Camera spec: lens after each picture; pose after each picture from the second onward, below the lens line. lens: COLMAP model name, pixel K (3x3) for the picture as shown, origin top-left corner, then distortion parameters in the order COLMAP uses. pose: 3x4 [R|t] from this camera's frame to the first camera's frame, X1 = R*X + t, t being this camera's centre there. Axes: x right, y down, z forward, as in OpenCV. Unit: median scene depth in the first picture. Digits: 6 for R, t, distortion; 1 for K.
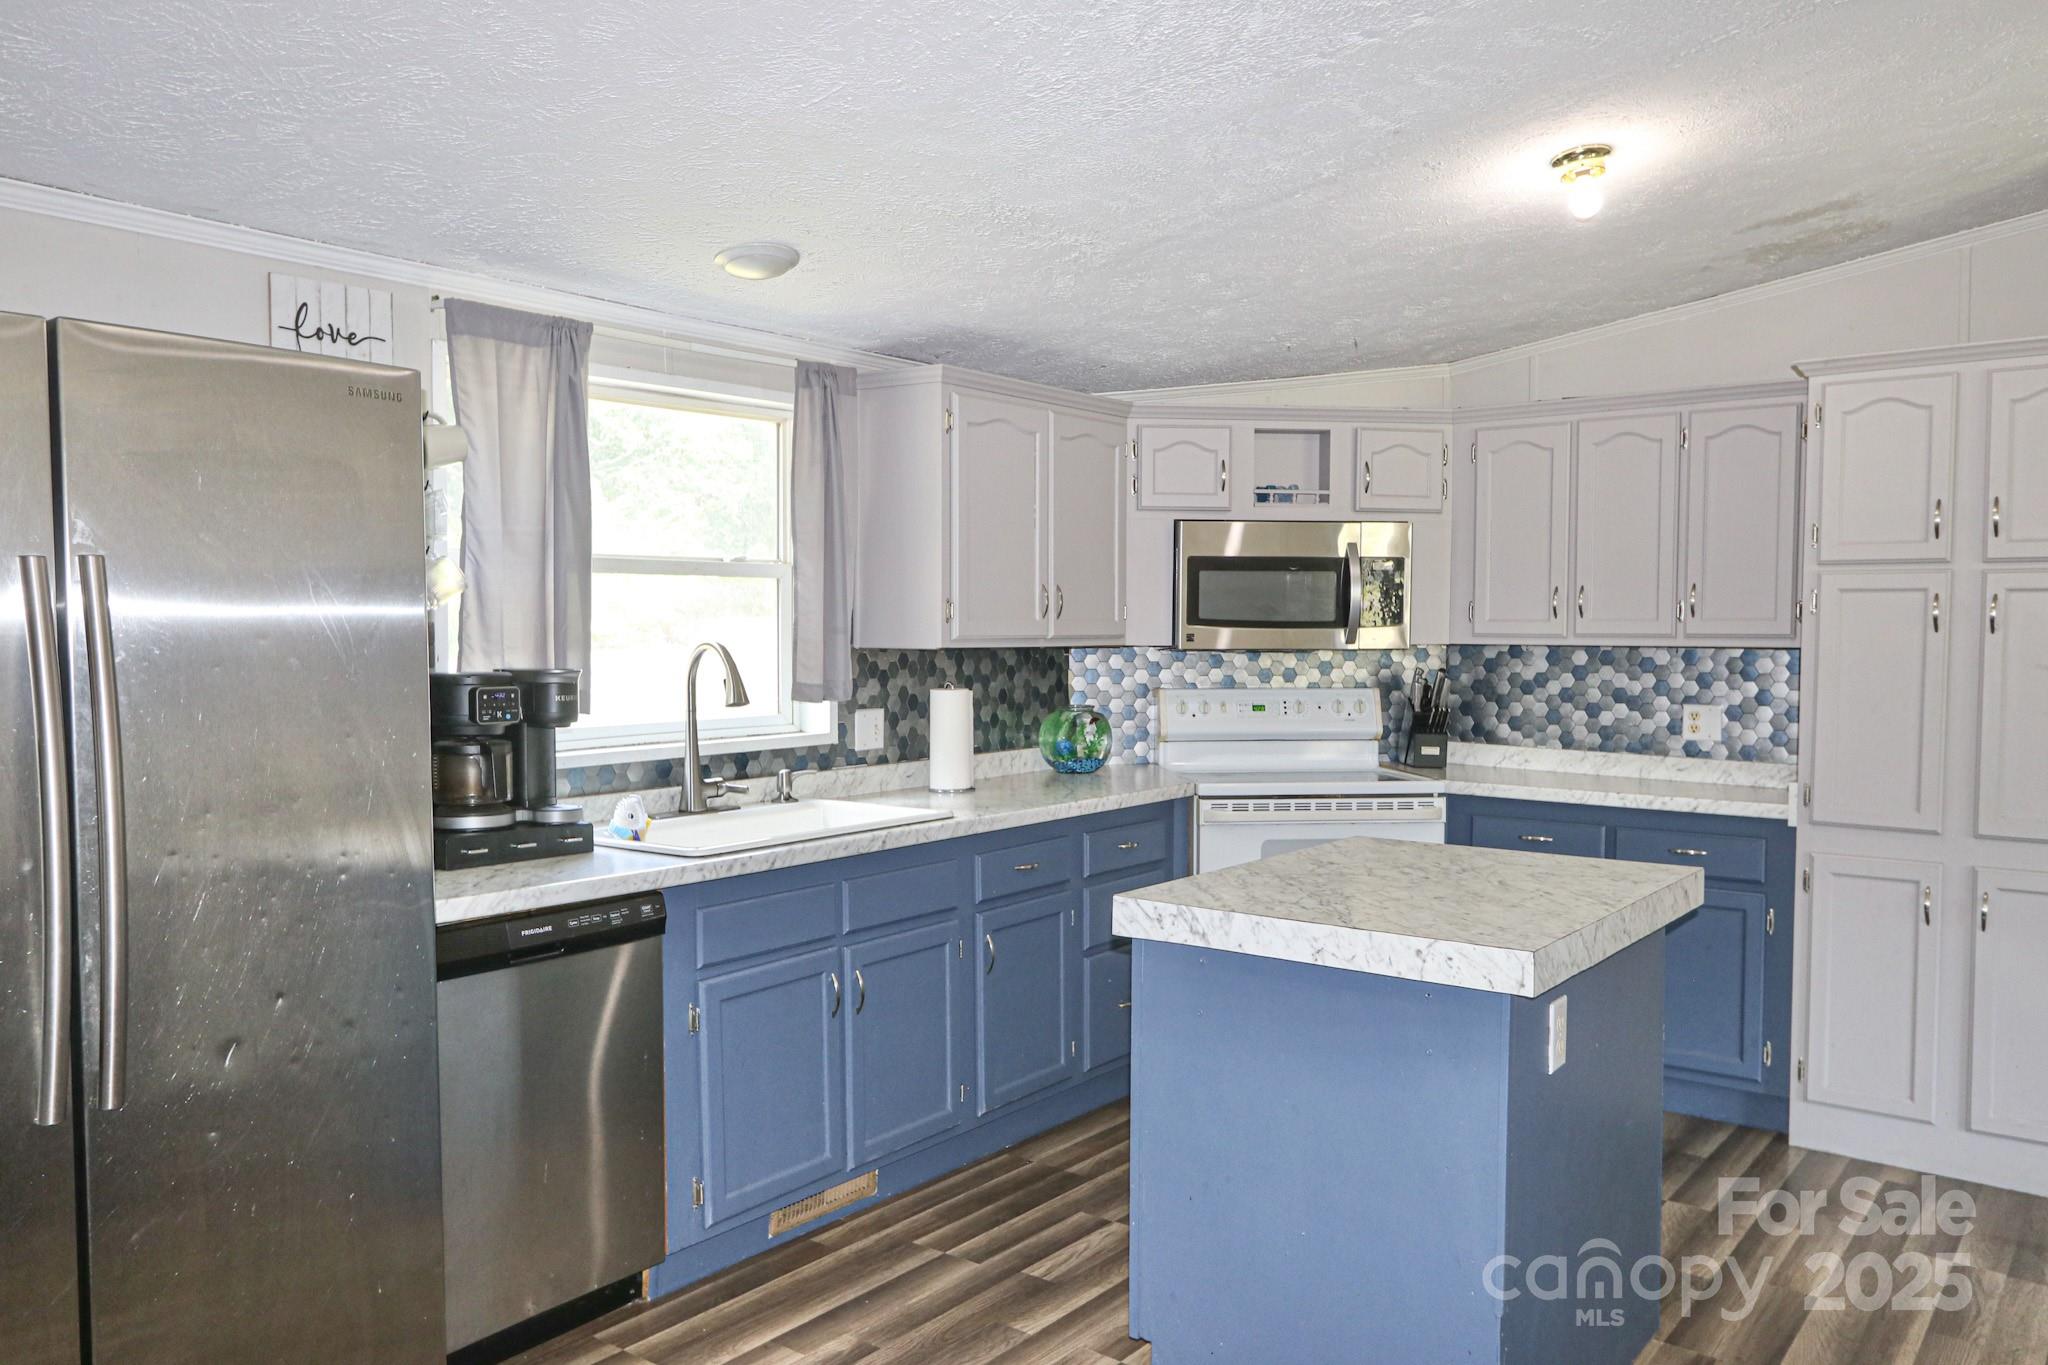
lens RADIAL K [[1518.6, 0, 1024.0], [0, 1518.6, 682.5], [0, 0, 1]] dist [-0.000597, 0.007059]
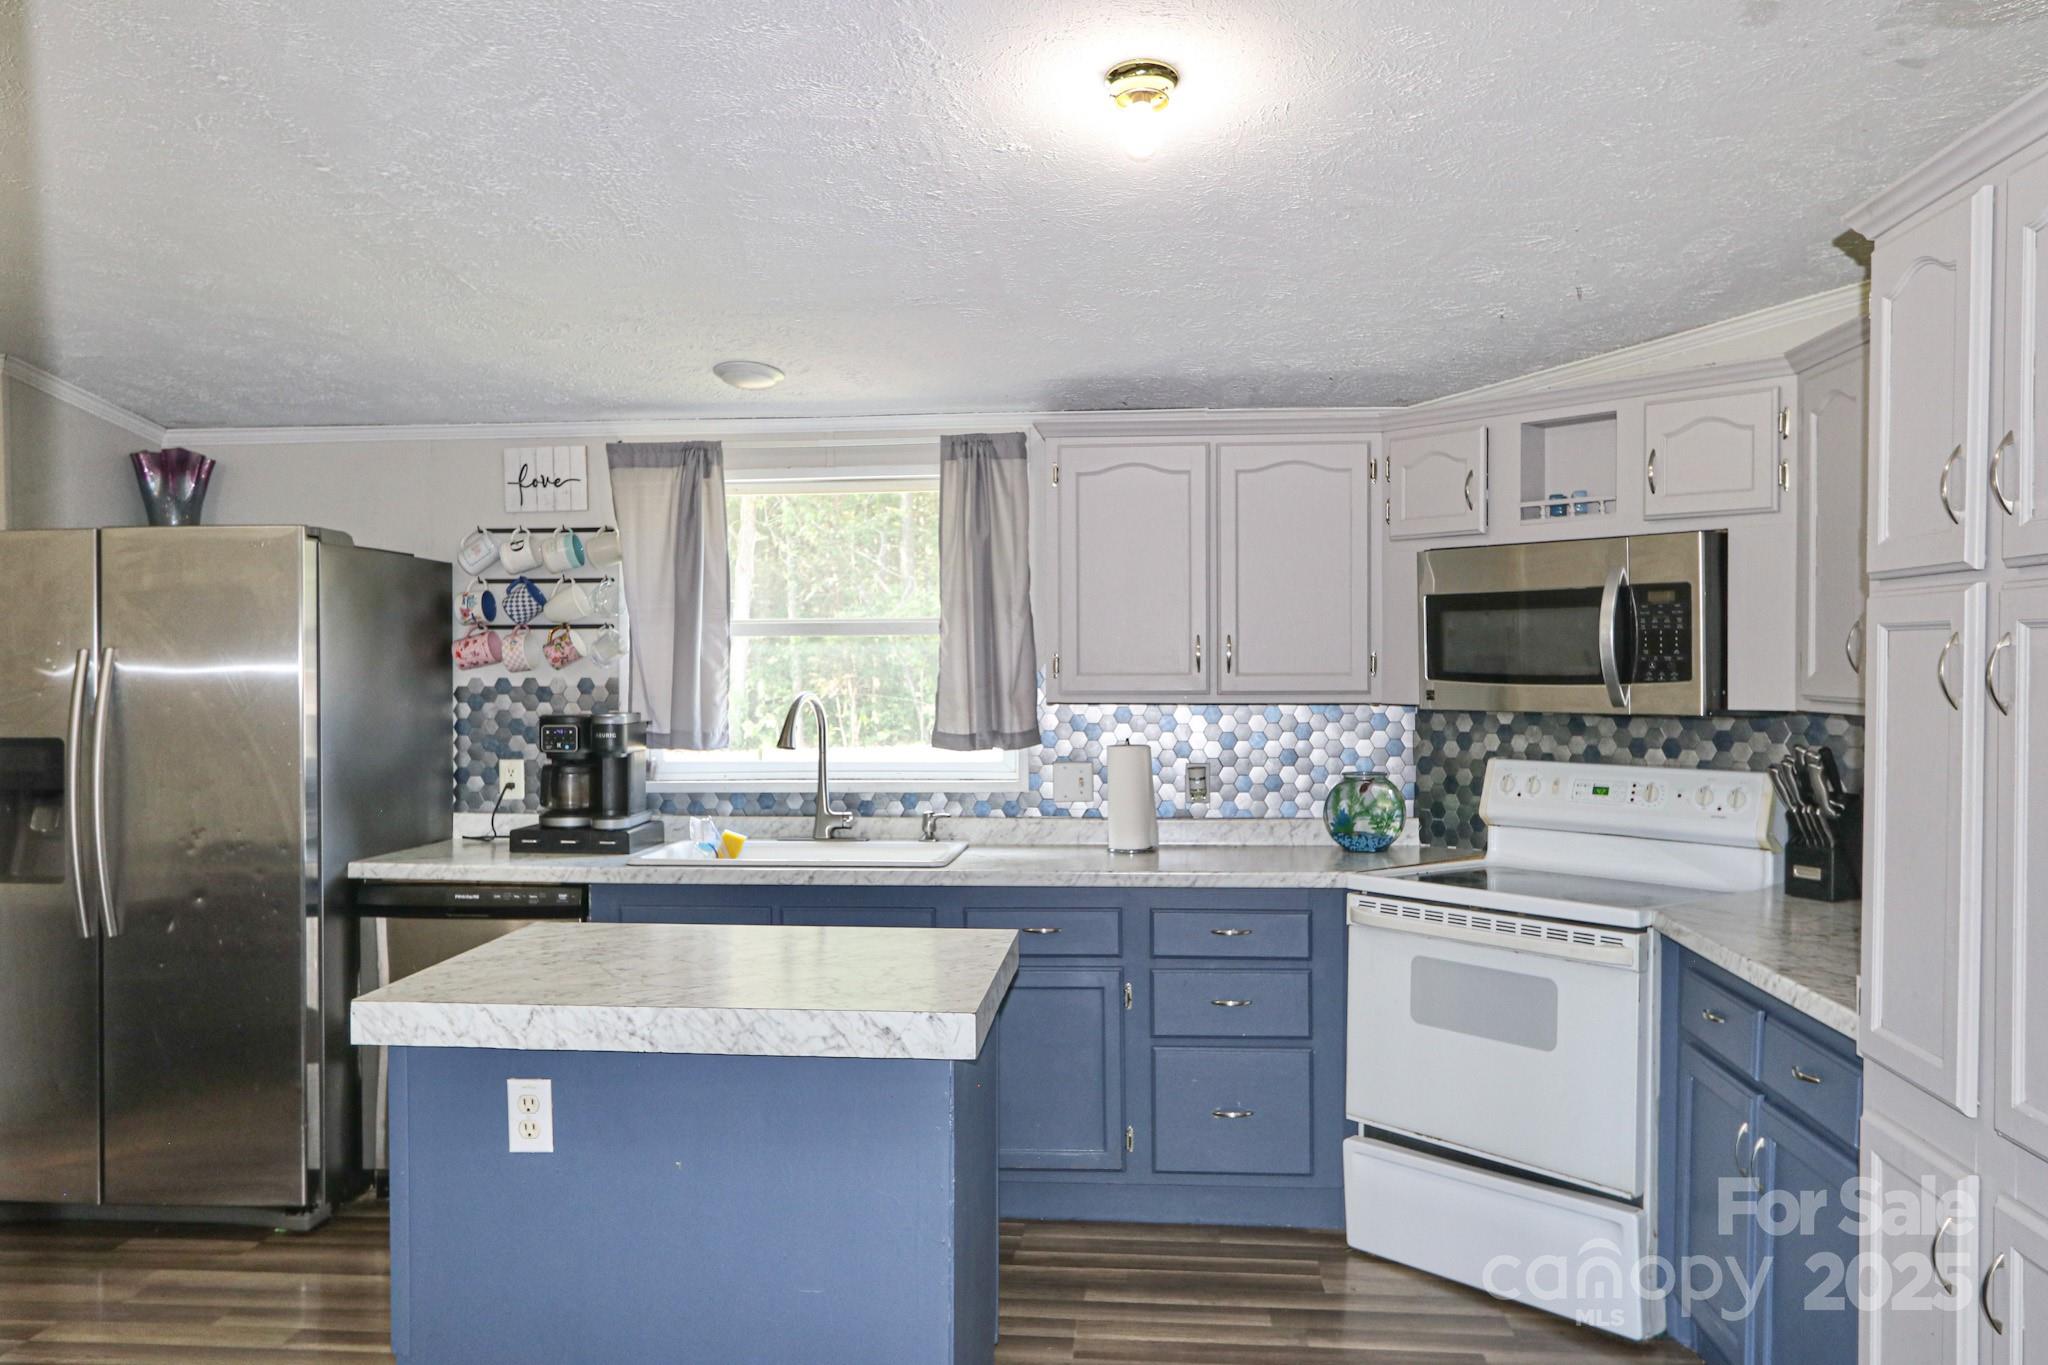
lens RADIAL K [[1563.4, 0, 1018.4], [0, 1563.4, 681.4], [0, 0, 1]] dist [-0.024253, 0.044264]
pose [[0.540855, 0.007211, -0.841085, 0.783170], [-0.029367, 0.999515, -0.010315, -0.024914], [0.840603, 0.030279, 0.540805, 0.422426]]
